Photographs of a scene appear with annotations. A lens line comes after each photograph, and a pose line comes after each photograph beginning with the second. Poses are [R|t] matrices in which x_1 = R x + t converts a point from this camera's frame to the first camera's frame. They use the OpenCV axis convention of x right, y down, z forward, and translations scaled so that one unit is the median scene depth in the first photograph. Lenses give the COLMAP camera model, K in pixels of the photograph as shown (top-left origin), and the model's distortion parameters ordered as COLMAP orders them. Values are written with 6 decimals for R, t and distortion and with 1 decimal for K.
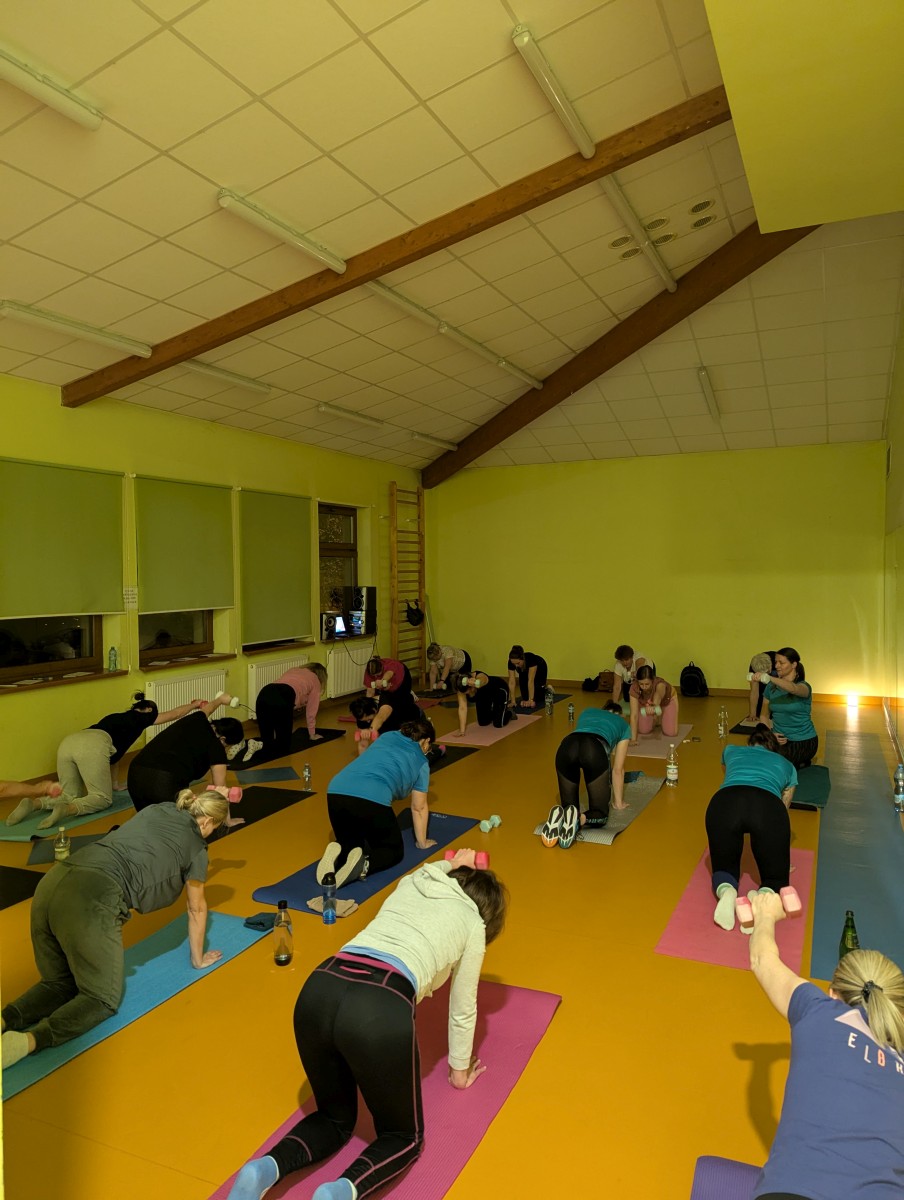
lens RADIAL K [[840.0, 0, 456.5], [0, 840.0, 596.9], [0, 0, 1]] dist [0.052278, -0.047694]
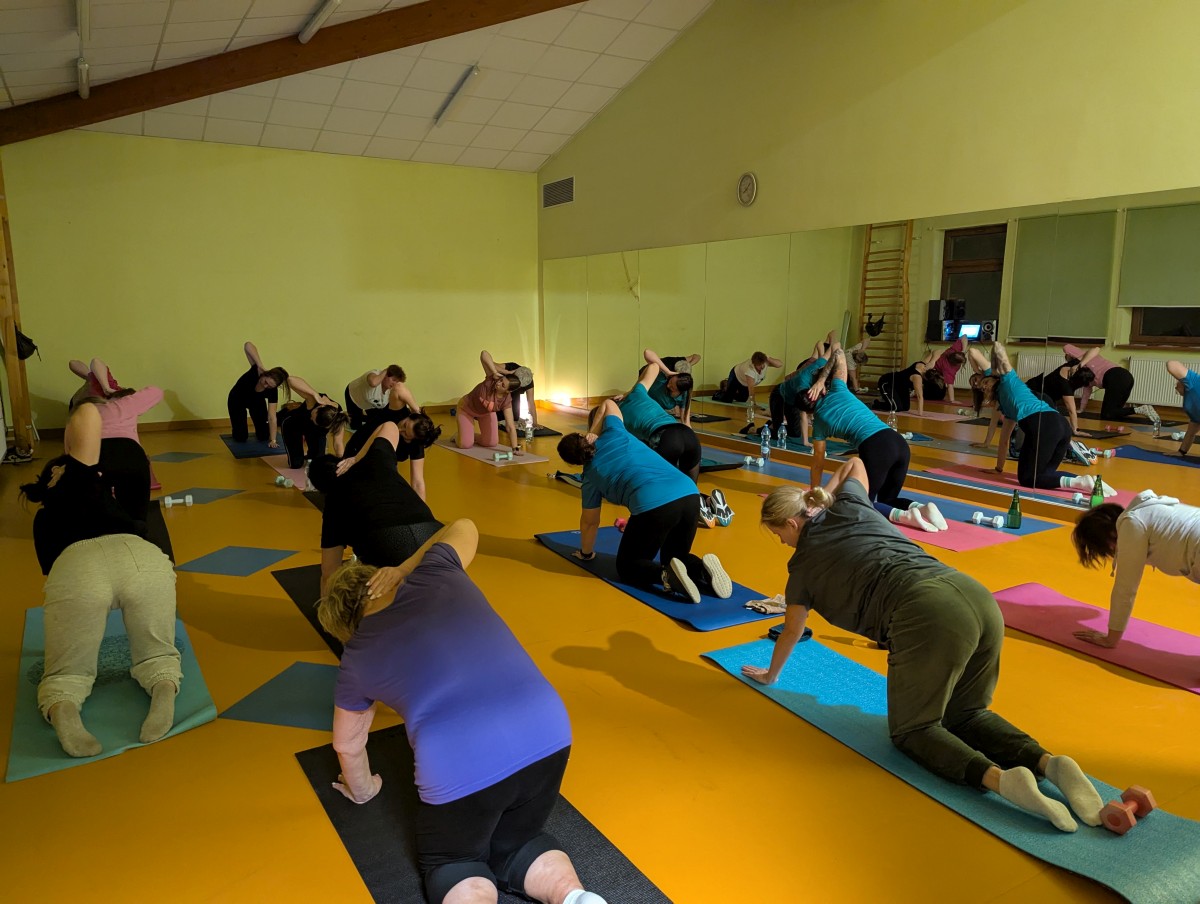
lens RADIAL K [[840.0, 0, 602.8], [0, 840.0, 453.4], [0, 0, 1]] dist [0.052278, -0.047694]
pose [[0.572112, -0.130333, 0.809754, -0.395856], [0.020643, 0.989269, 0.144642, 0.023470], [-0.819916, -0.066035, 0.568663, 0.258212]]
